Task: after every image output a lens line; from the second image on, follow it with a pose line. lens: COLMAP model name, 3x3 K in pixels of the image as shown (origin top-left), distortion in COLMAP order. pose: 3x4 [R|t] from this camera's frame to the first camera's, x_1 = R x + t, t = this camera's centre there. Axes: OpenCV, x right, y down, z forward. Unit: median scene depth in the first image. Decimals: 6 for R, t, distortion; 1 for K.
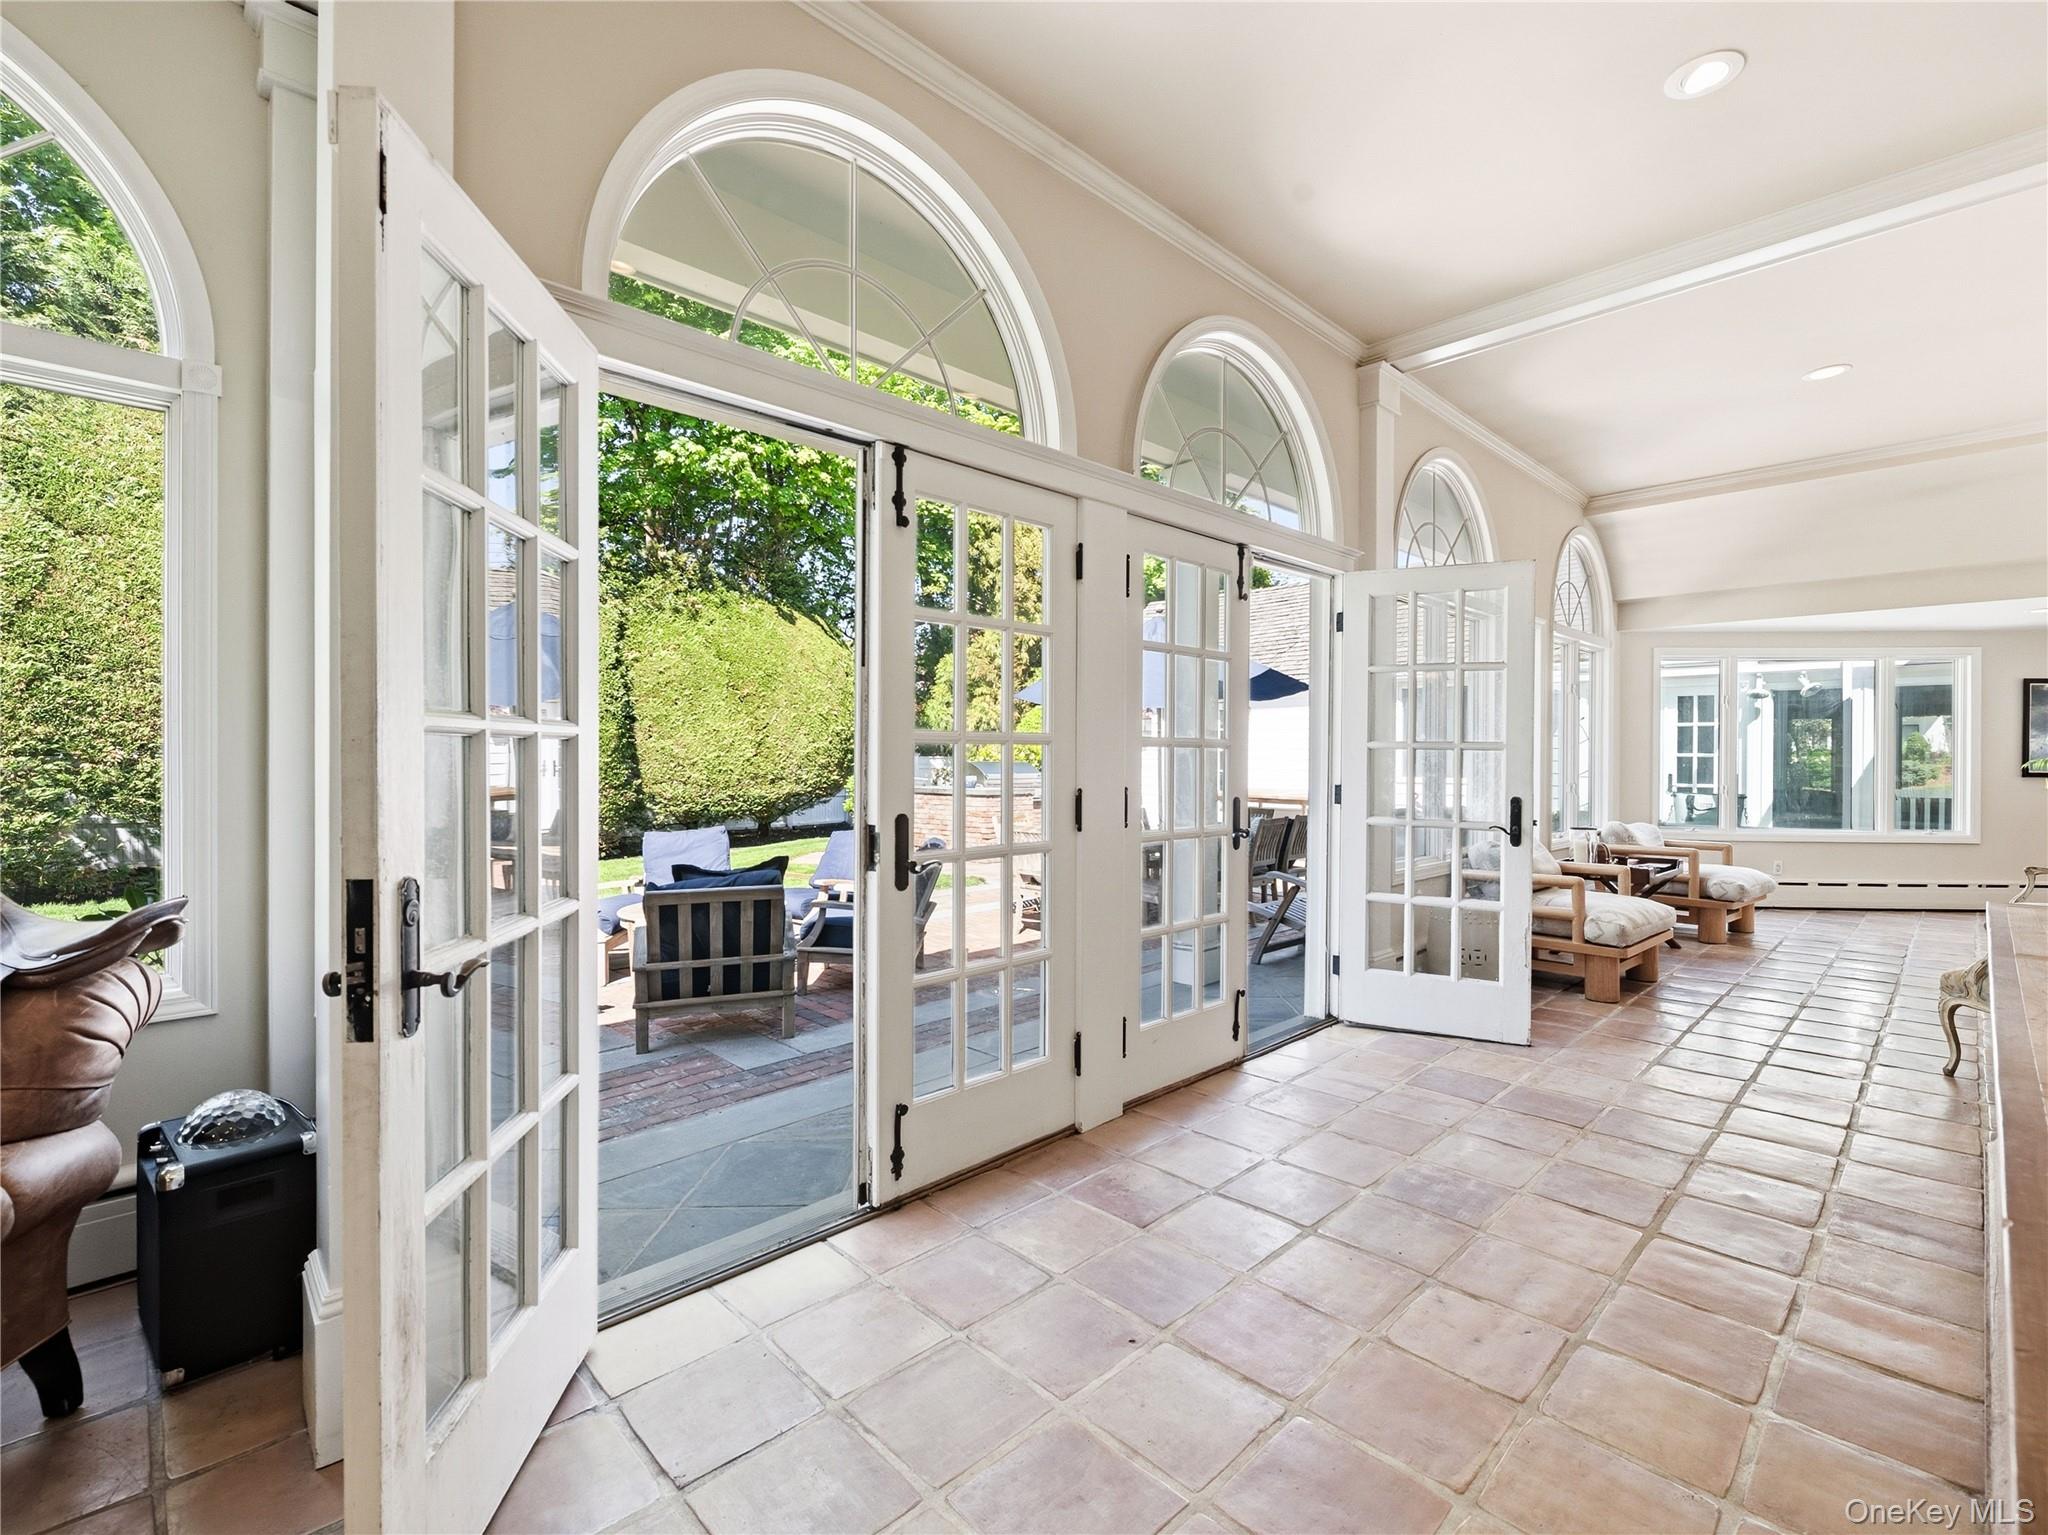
lens RADIAL K [[911.6, 0, 1025.1], [0, 911.6, 763.1], [0, 0, 1]] dist [0.002383, -0.001020]
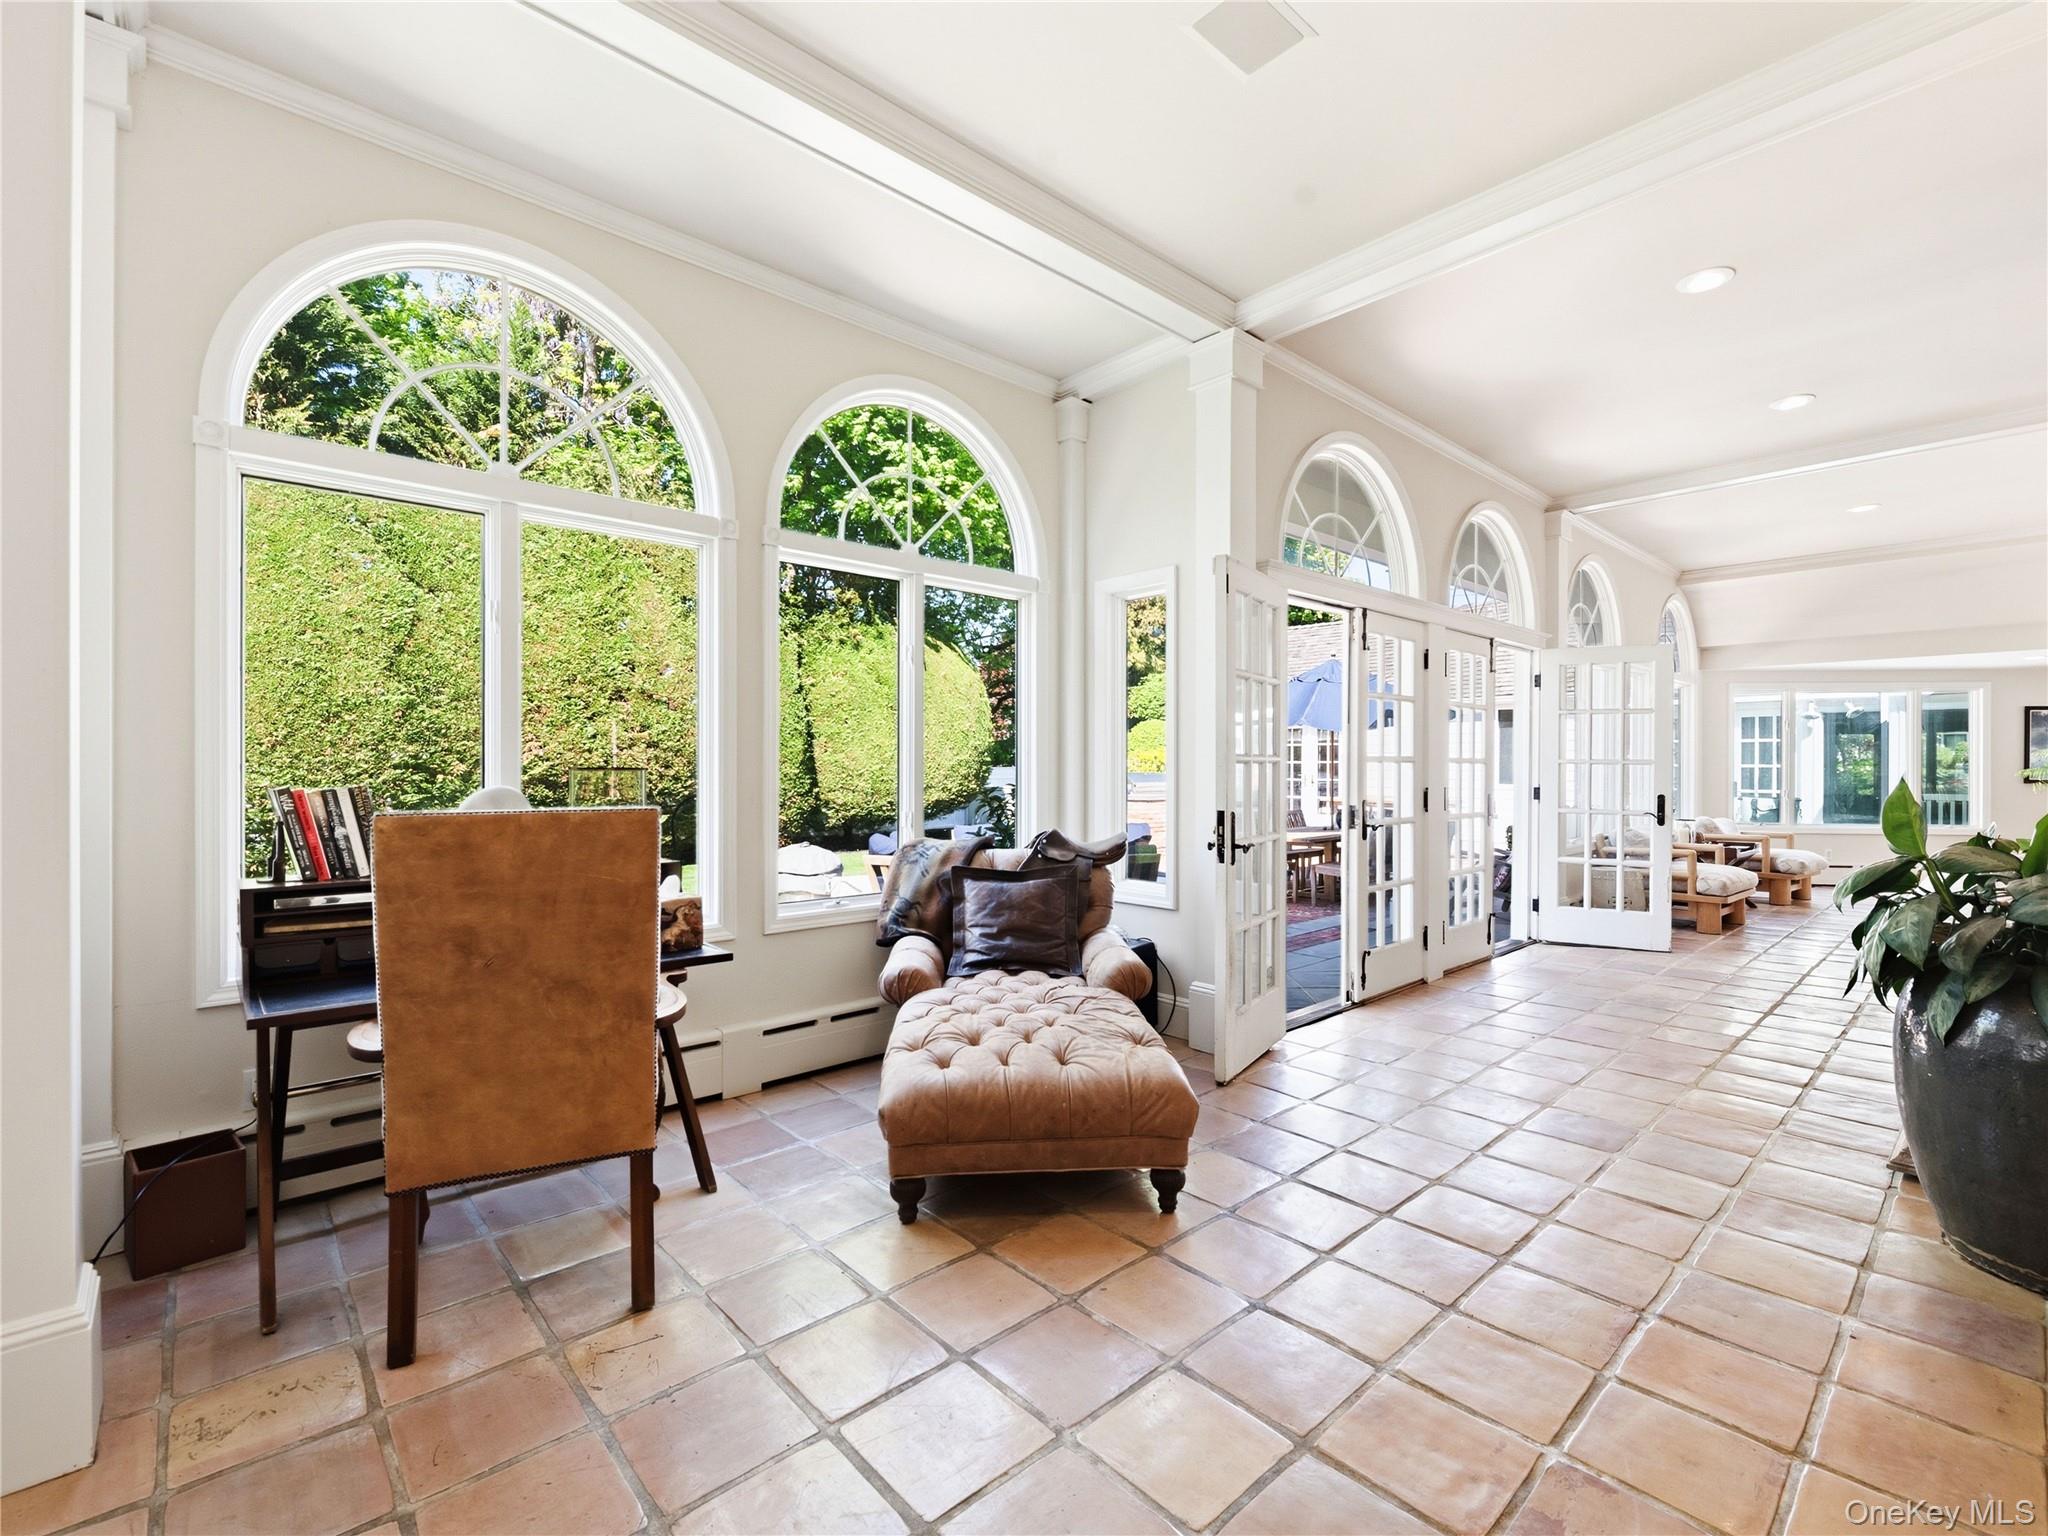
lens RADIAL K [[911.6, 0, 1022.4], [0, 911.6, 773.8], [0, 0, 1]] dist [0.002383, -0.001020]
pose [[0.999543, -0.001652, -0.030182, -0.250199], [0.001660, 0.999999, 0.000236, -0.000369], [0.030182, -0.000286, 0.999544, -0.294598]]
